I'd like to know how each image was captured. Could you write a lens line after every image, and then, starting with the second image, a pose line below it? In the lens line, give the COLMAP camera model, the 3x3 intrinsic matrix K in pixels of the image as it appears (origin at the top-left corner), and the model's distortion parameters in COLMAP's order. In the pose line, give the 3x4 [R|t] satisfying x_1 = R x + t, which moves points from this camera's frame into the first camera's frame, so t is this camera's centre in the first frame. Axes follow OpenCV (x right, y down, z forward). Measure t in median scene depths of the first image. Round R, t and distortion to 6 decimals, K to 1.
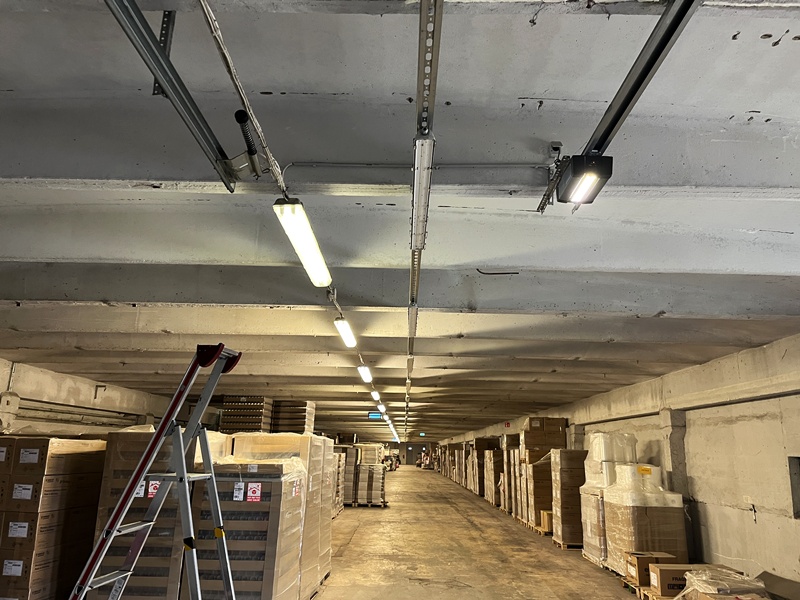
lens RADIAL K [[595.3, 0, 395.6], [0, 595.3, 298.0], [0, 0, 1]] dist [0.072569, -0.109528]
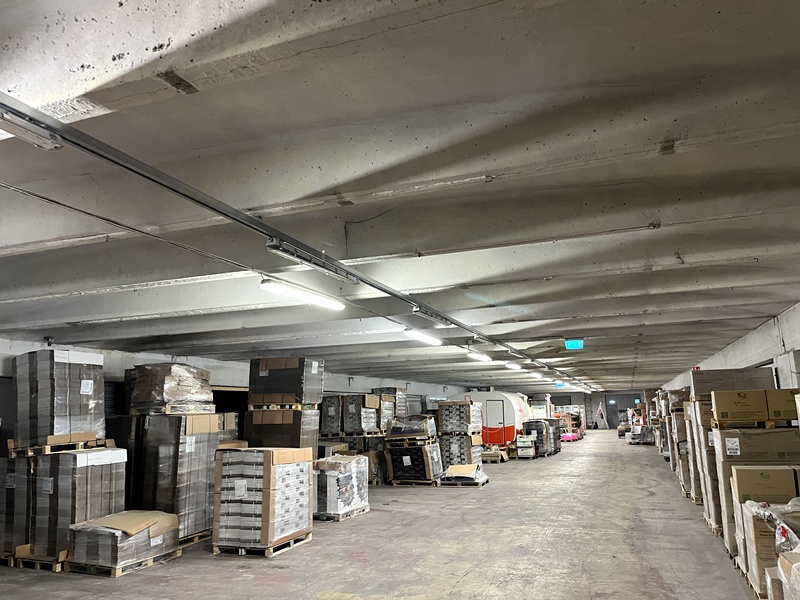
lens RADIAL K [[595.3, 0, 395.6], [0, 595.3, 298.0], [0, 0, 1]] dist [0.072569, -0.109528]
pose [[0.937700, -0.108639, -0.330026, 0.340095], [0.129927, 0.990587, 0.043076, 1.066914], [0.322240, -0.083272, 0.942989, 4.189983]]
